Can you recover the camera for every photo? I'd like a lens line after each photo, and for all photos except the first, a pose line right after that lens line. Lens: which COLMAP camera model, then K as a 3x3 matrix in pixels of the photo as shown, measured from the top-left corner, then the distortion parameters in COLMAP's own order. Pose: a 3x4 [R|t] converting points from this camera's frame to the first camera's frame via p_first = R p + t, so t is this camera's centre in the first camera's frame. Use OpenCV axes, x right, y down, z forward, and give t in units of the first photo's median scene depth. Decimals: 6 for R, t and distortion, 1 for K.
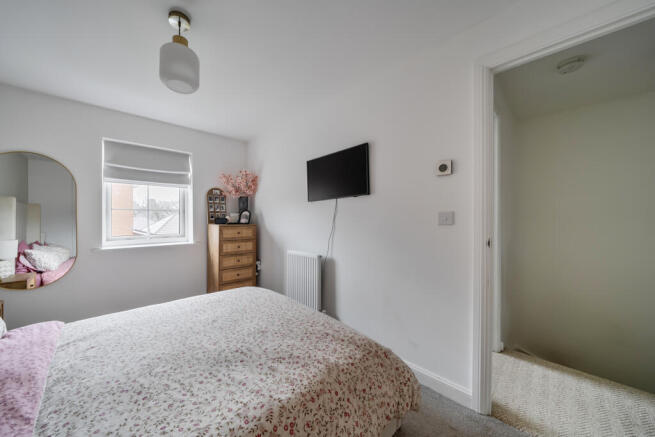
lens RADIAL K [[233.6, 0, 301.9], [0, 233.6, 219.5], [0, 0, 1]] dist [-0.000850, -0.000015]
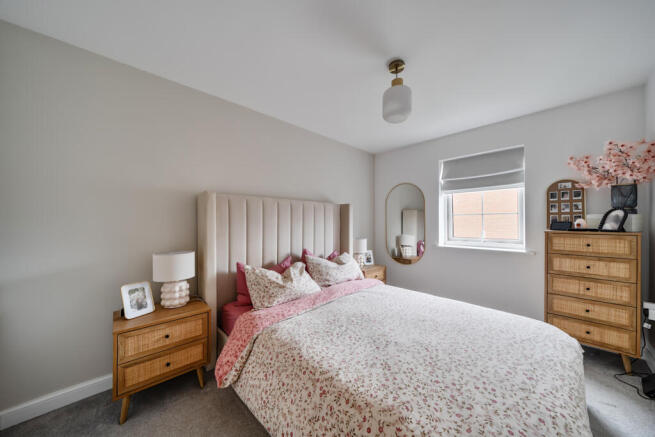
lens RADIAL K [[223.4, 0, 327.2], [0, 223.4, 221.7], [0, 0, 1]] dist [-0.000626, -0.000051]
pose [[0.041693, -0.002903, -0.999126, 0.308834], [-0.002221, 0.999993, -0.002998, -0.003145], [0.999128, 0.002345, 0.041686, 0.263038]]
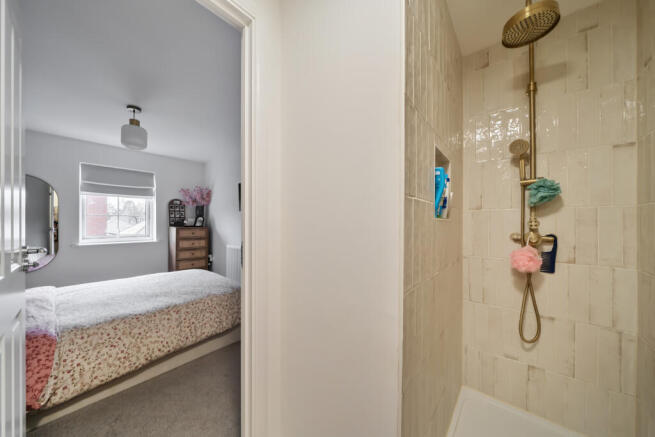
lens RADIAL K [[227.4, 0, 323.8], [0, 227.4, 222.5], [0, 0, 1]] dist [-0.000881, -0.000047]
pose [[0.990864, 0.003978, 0.134803, 0.299954], [-0.003411, 0.999984, -0.004439, -0.001356], [-0.134819, 0.003939, 0.990862, -0.400042]]
